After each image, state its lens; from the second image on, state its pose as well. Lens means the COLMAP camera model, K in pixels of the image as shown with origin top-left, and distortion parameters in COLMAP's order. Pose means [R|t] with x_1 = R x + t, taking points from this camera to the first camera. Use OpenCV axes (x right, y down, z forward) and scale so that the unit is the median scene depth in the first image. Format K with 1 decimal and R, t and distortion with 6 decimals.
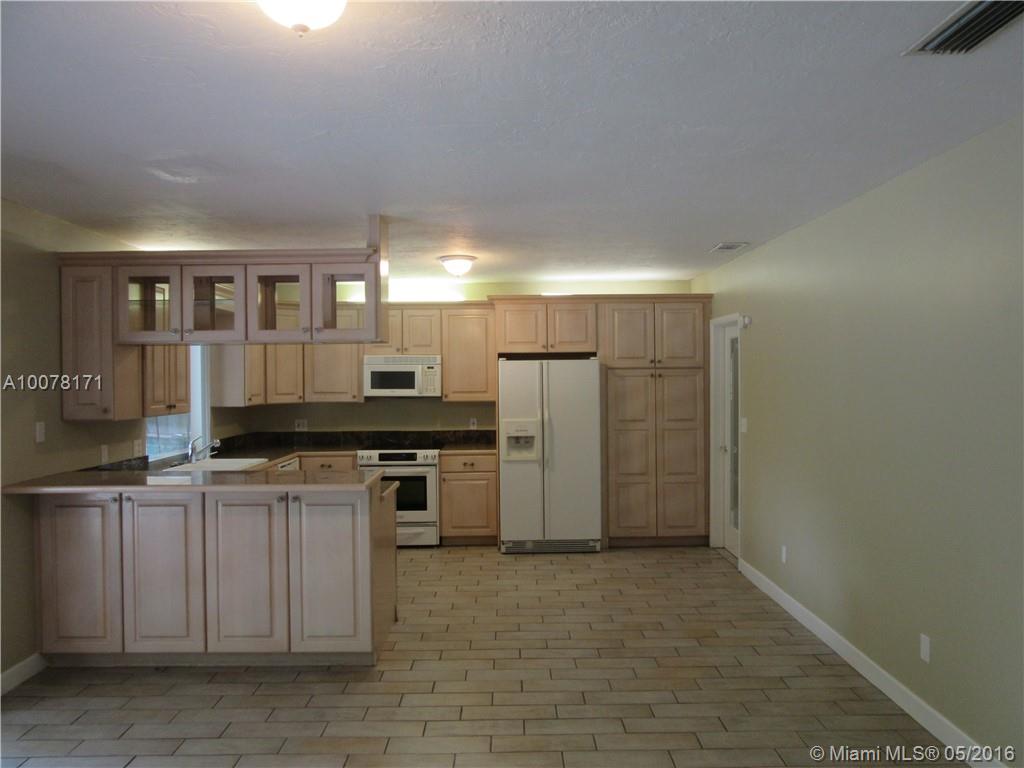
lens RADIAL K [[764.2, 0, 509.8], [0, 764.2, 384.9], [0, 0, 1]] dist [-0.029916, 0.015187]
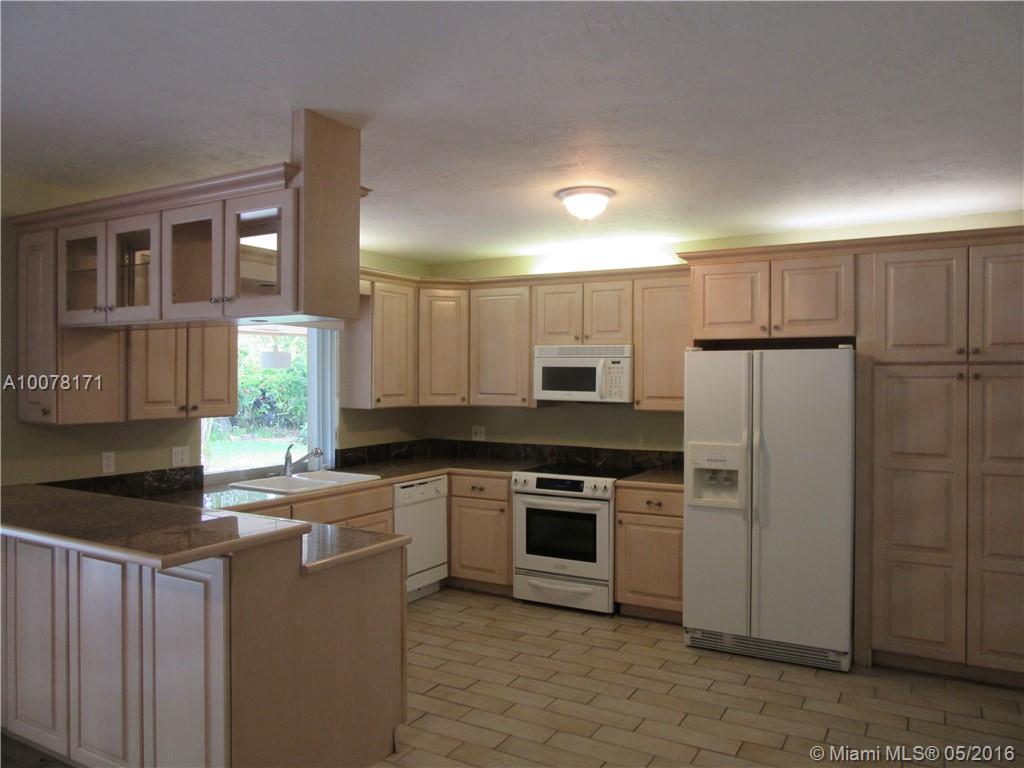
lens RADIAL K [[764.2, 0, 509.8], [0, 764.2, 384.9], [0, 0, 1]] dist [-0.029916, 0.015187]
pose [[0.863234, 0.016564, -0.504532, 0.179751], [-0.015714, 0.999859, 0.005941, -0.004169], [0.504559, 0.002800, 0.863373, 0.349318]]
